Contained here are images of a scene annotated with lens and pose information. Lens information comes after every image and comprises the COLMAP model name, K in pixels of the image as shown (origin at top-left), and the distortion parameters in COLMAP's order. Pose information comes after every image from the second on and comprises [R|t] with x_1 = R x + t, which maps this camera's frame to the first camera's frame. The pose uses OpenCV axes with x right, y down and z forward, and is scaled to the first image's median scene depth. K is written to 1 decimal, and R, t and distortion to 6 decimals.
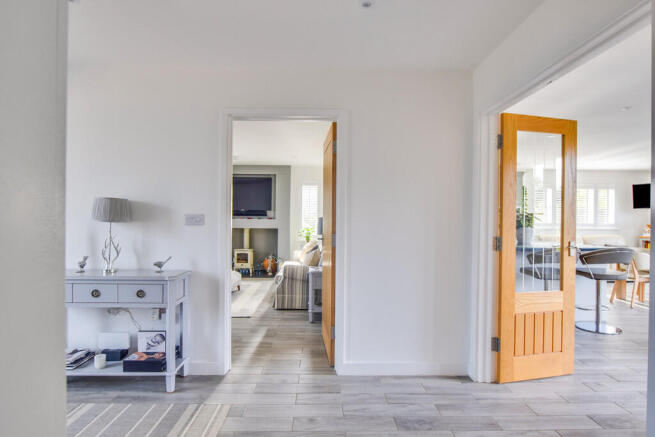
lens RADIAL K [[364.5, 0, 325.2], [0, 364.5, 219.0], [0, 0, 1]] dist [-0.019455, 0.004675]
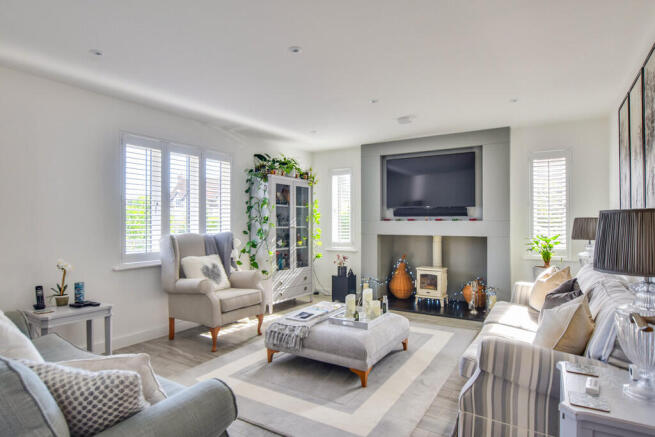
lens RADIAL K [[364.5, 0, 327.4], [0, 364.5, 222.8], [0, 0, 1]] dist [-0.019455, 0.004675]
pose [[0.835568, -0.010760, -0.549282, -0.023065], [0.012396, 0.999923, -0.000730, 0.001054], [0.549247, -0.006199, 0.835637, 0.367740]]
